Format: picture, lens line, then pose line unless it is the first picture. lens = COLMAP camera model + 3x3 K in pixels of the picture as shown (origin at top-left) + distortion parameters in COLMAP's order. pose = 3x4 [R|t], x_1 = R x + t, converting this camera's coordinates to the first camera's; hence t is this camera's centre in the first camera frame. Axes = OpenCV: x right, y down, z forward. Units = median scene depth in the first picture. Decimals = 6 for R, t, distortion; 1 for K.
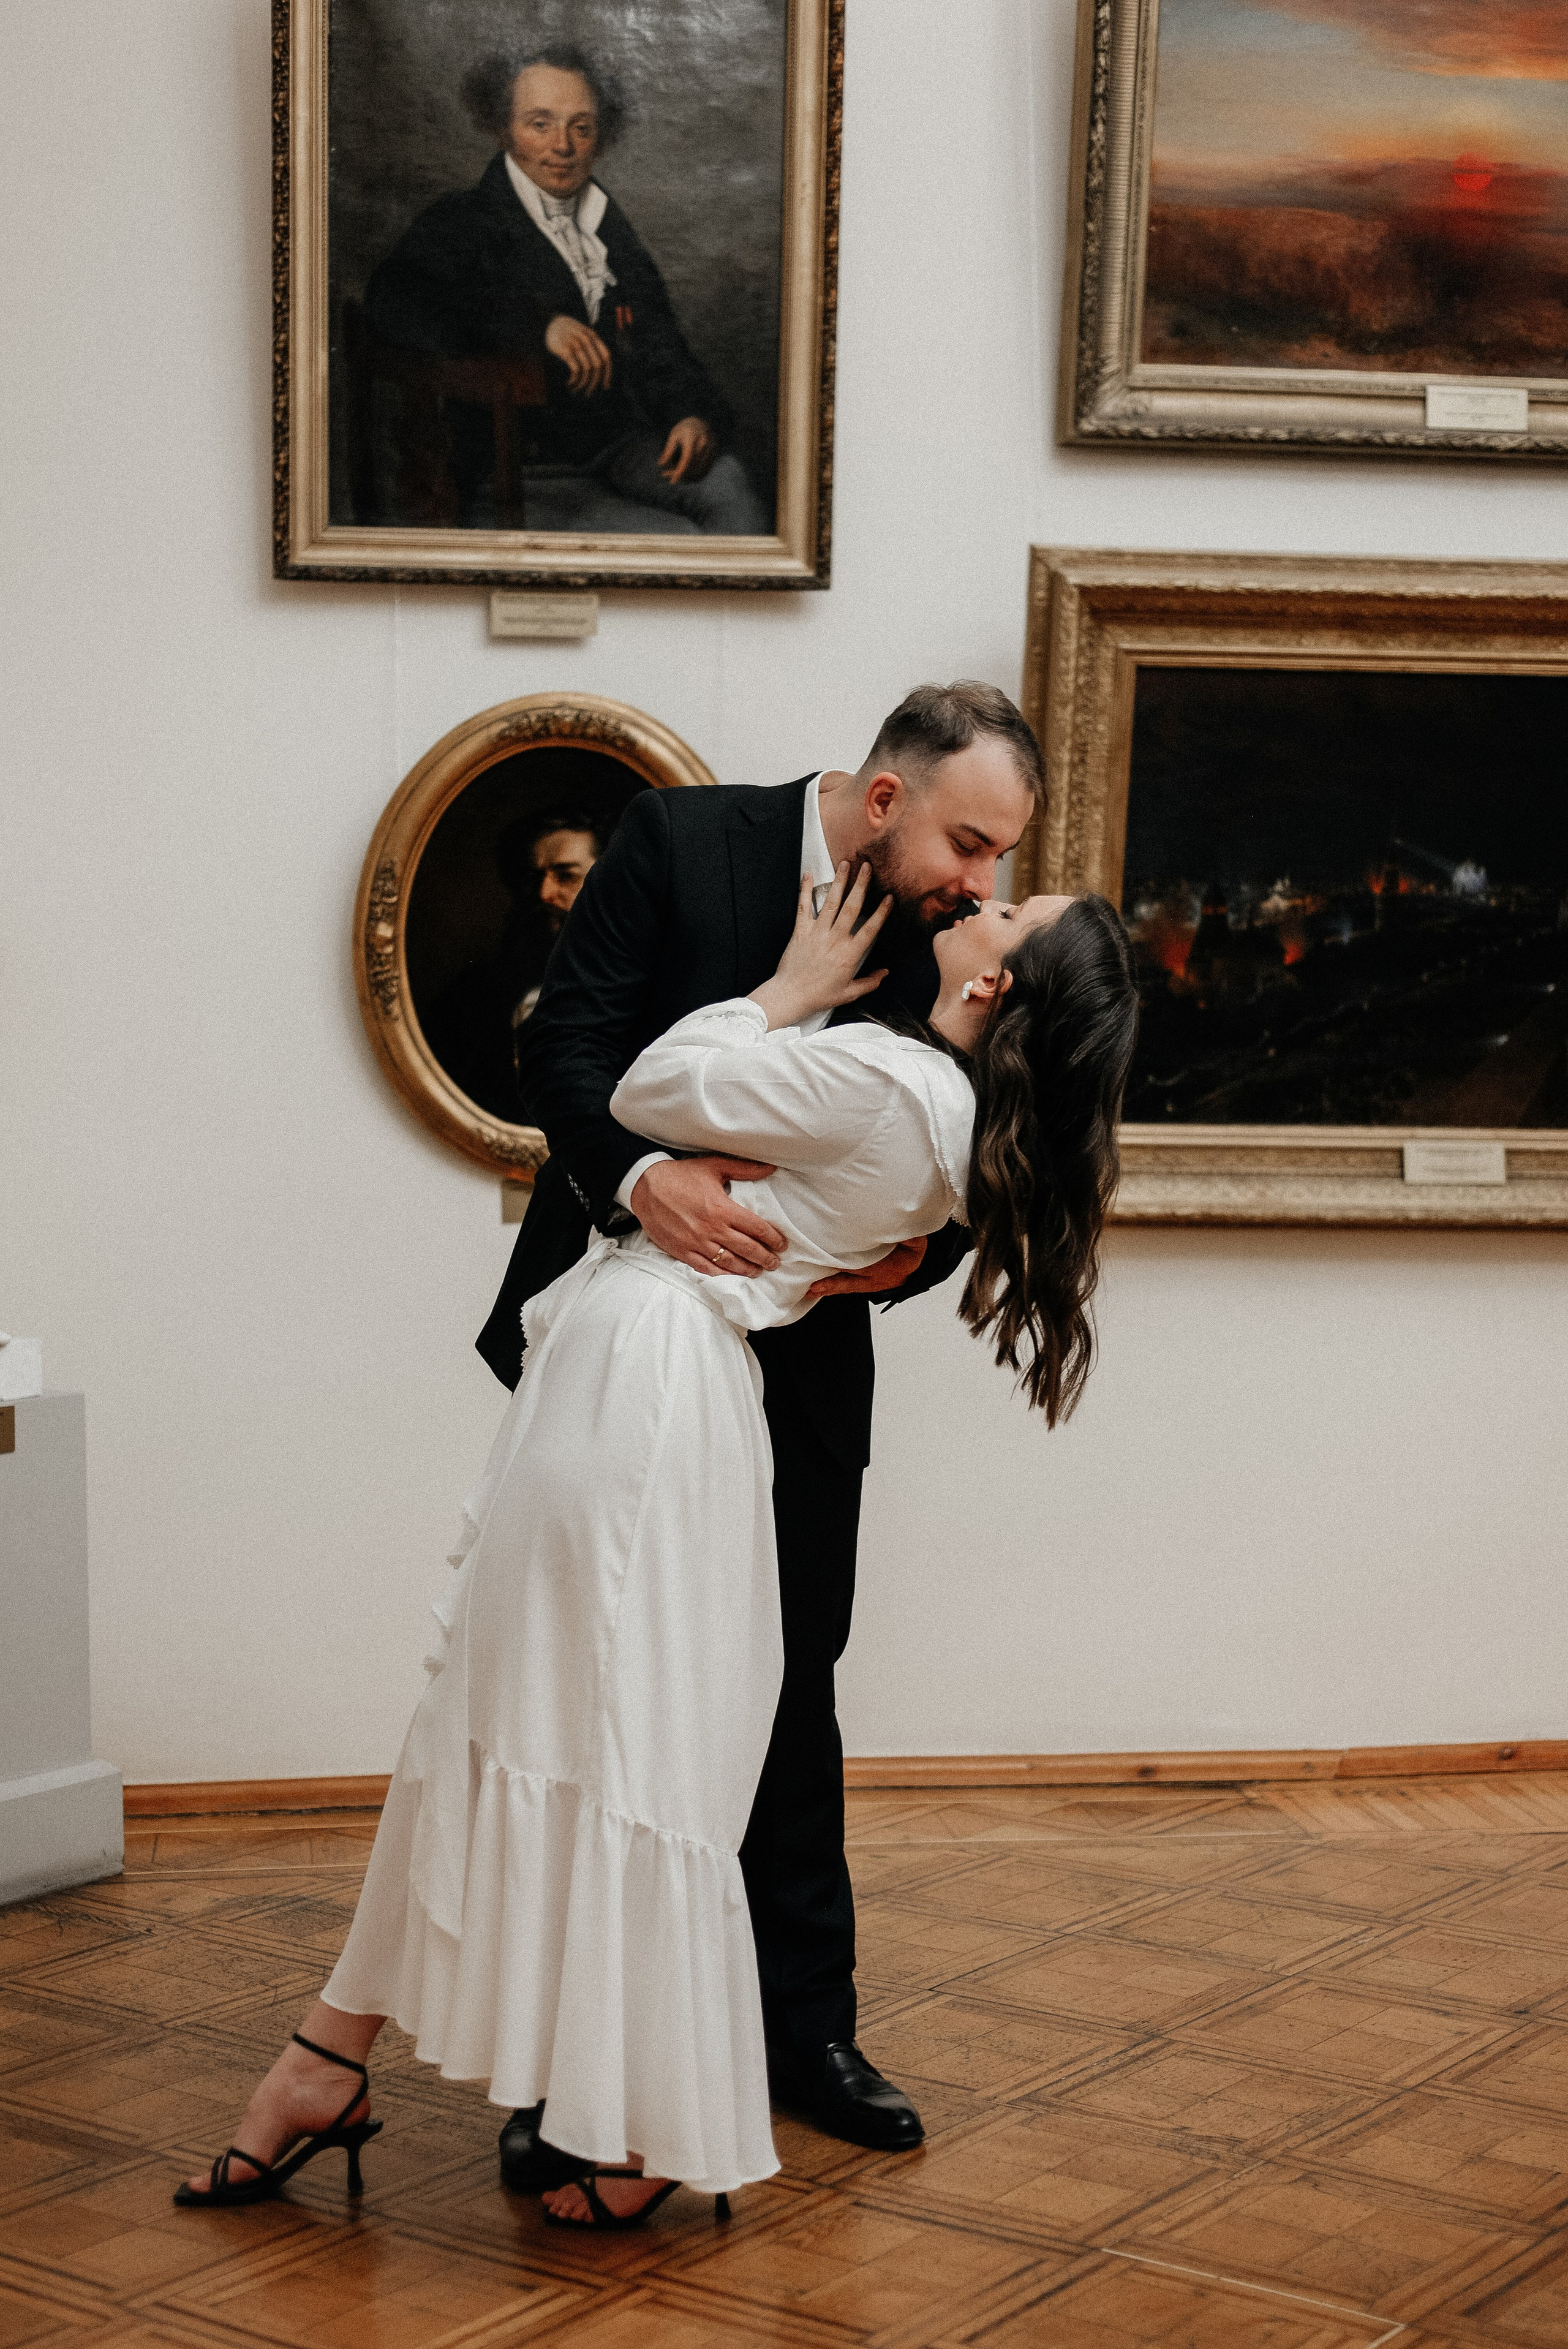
lens RADIAL K [[3430.1, 0, 775.0], [0, 3430.1, 1193.3], [0, 0, 1]] dist [-0.024519, 0.042362]
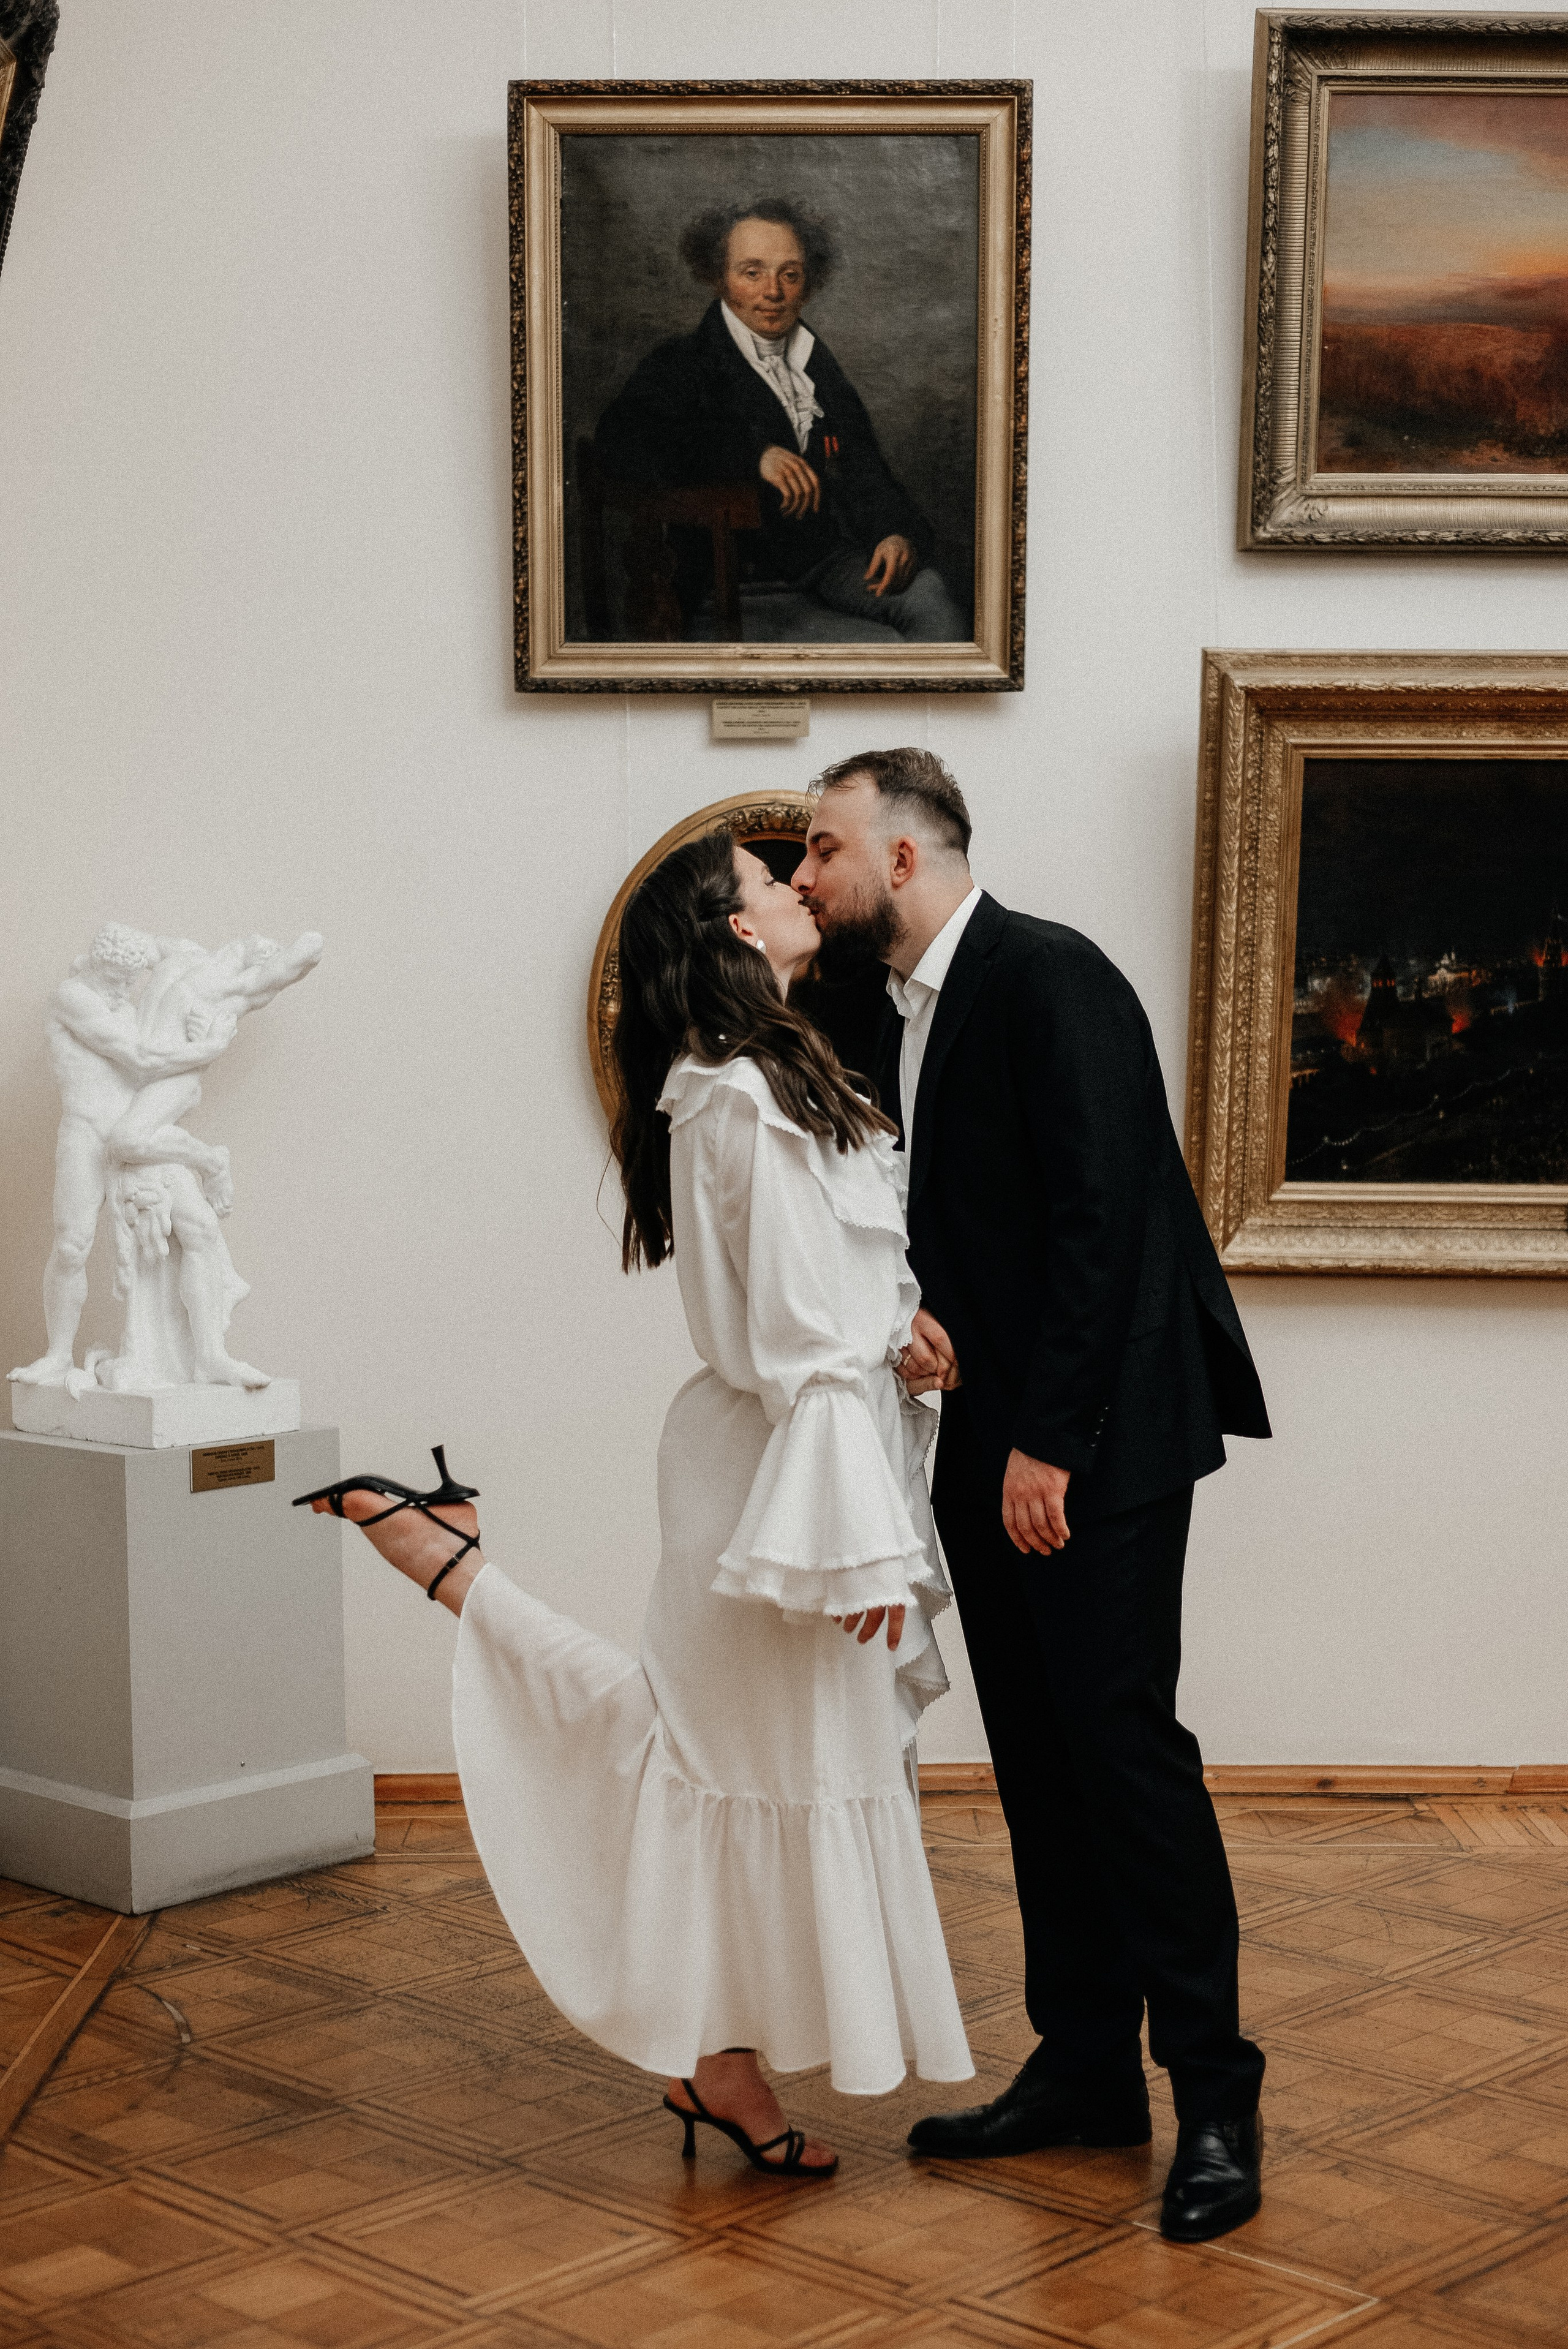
lens RADIAL K [[3430.1, 0, 775.0], [0, 3430.1, 1193.3], [0, 0, 1]] dist [-0.024519, 0.042362]
pose [[0.991375, 0.002602, -0.131034, 0.081906], [-0.001167, 0.999938, 0.011030, -0.029203], [0.131054, -0.010782, 0.991317, -0.088920]]
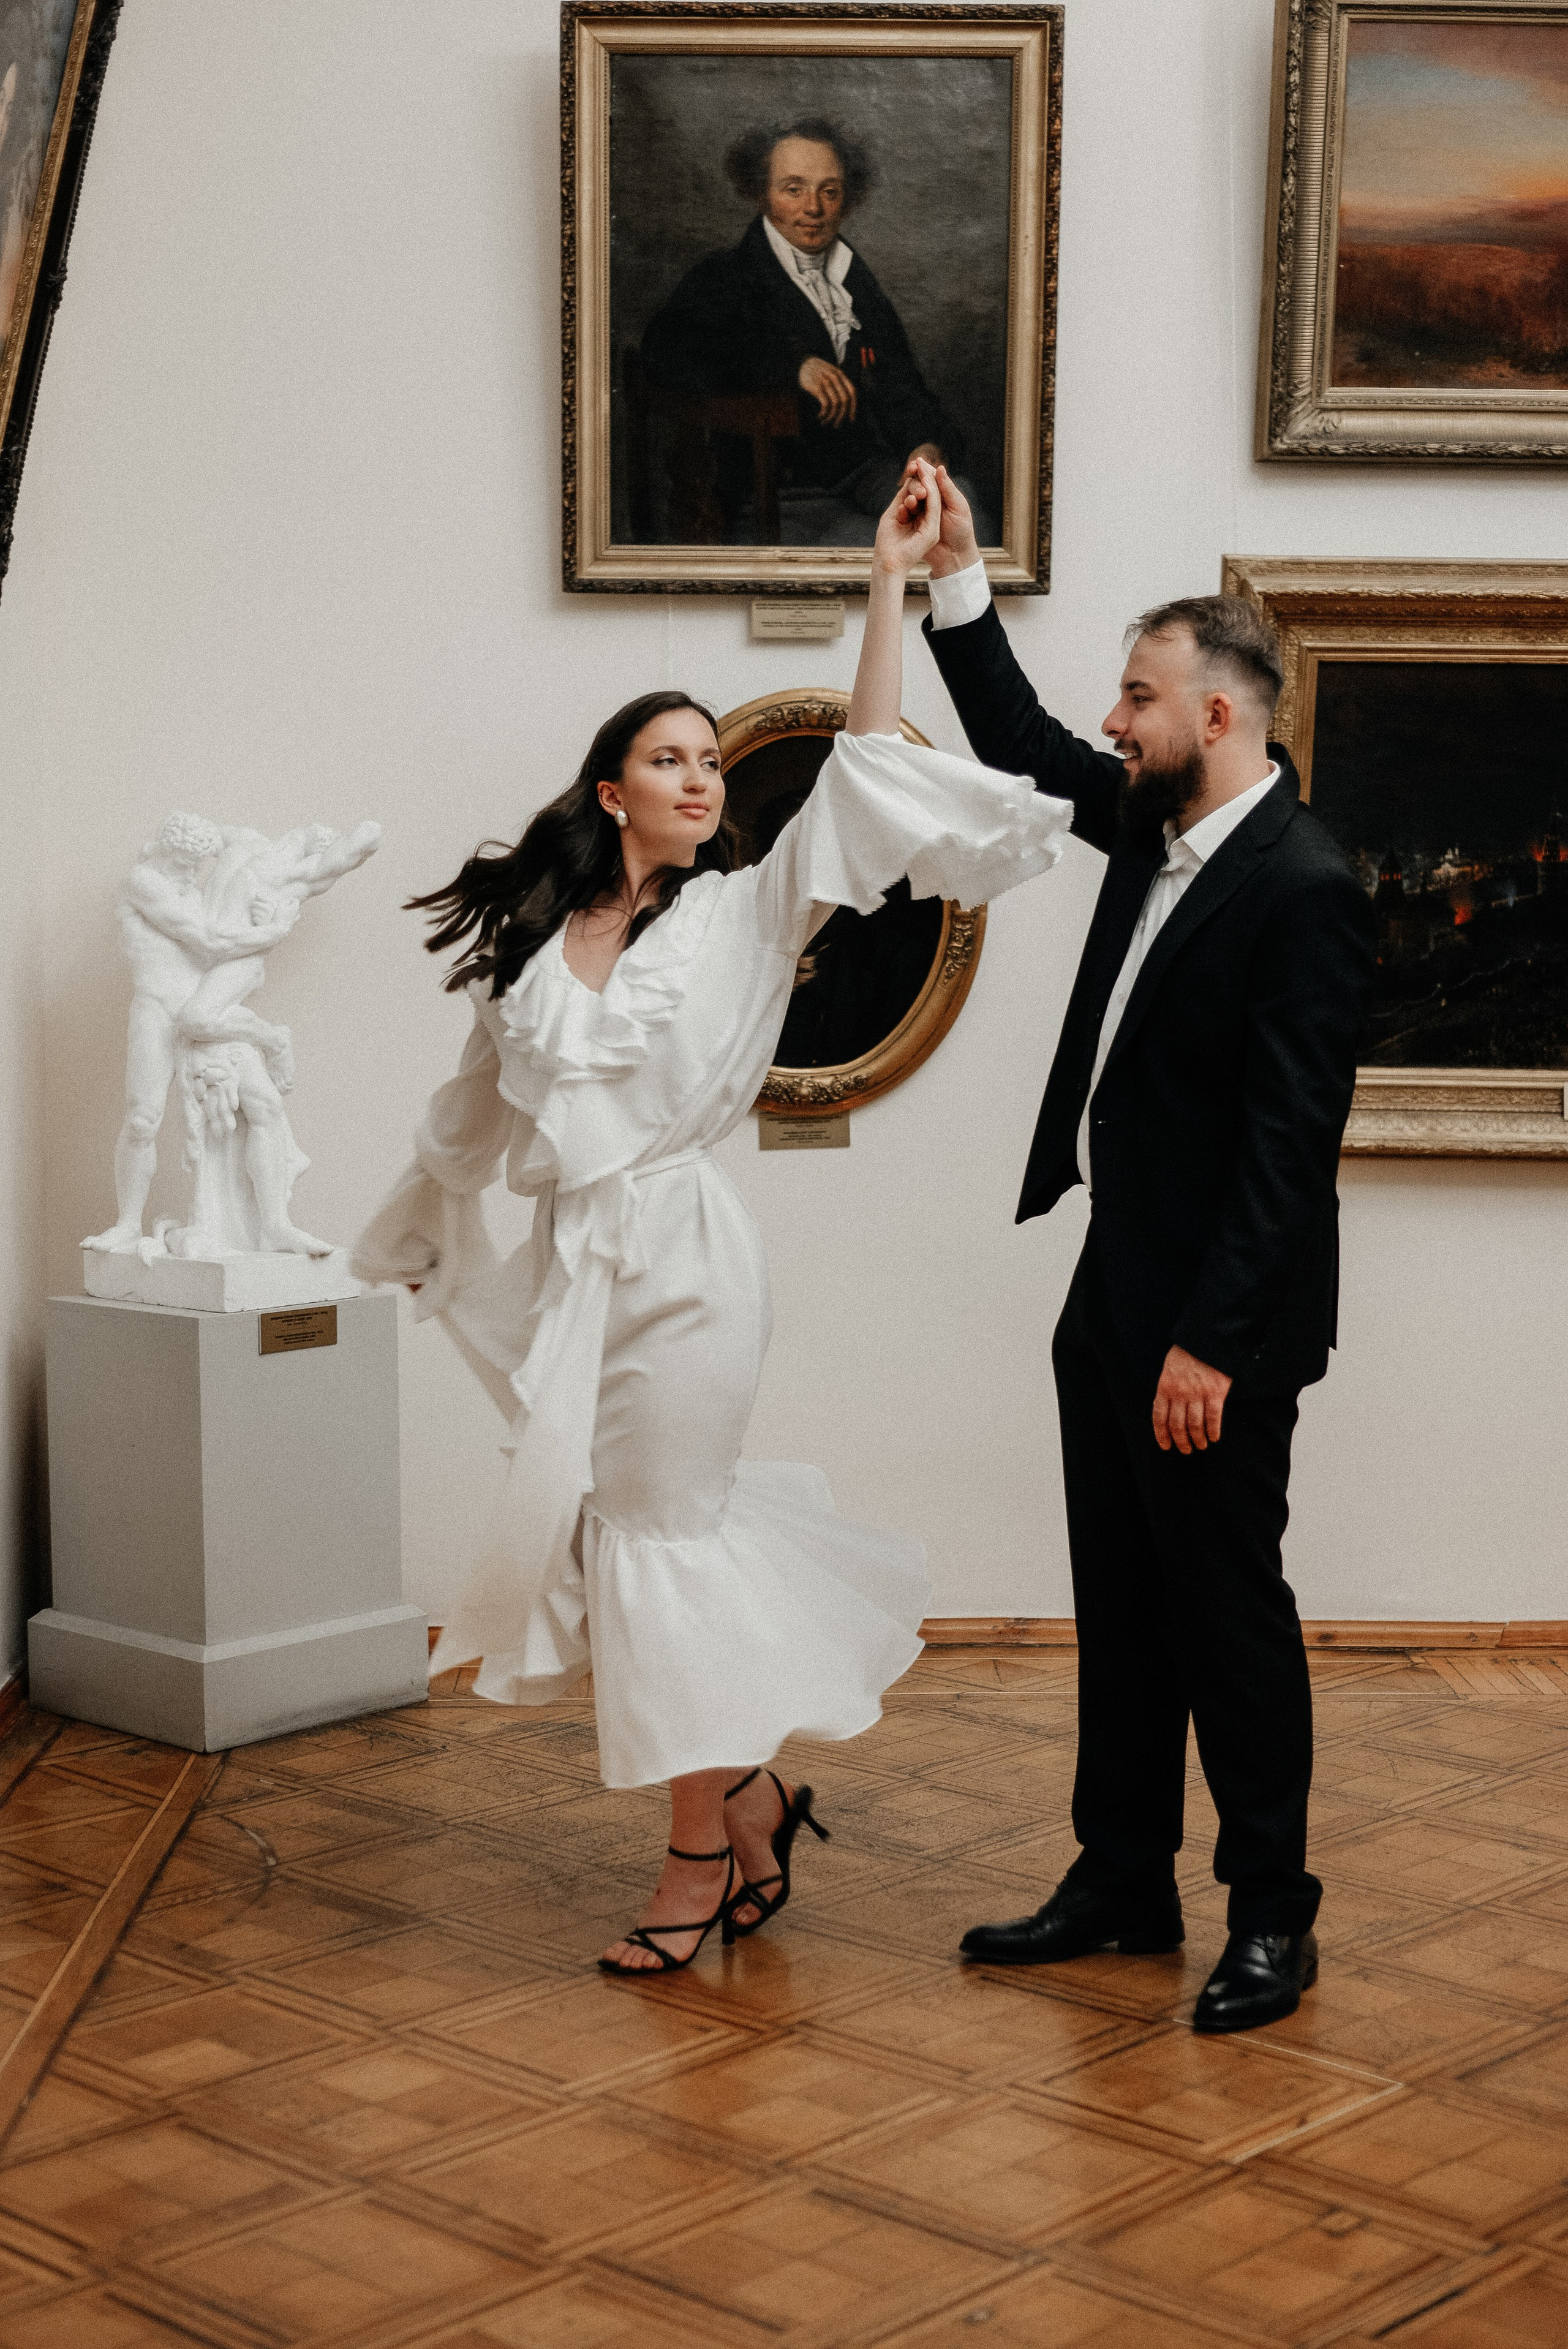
lens RADIAL K [[3430.1, 0, 775.0], [0, 3430.1, 1193.3], [0, 0, 1]] dist [-0.024519, 0.042362]
pose [[0.993175, 0.010939, -0.116120, 0.060661], [-0.006318, 0.999176, 0.040090, -0.023191], [0.116462, -0.039083, 0.992426, -0.145599]]
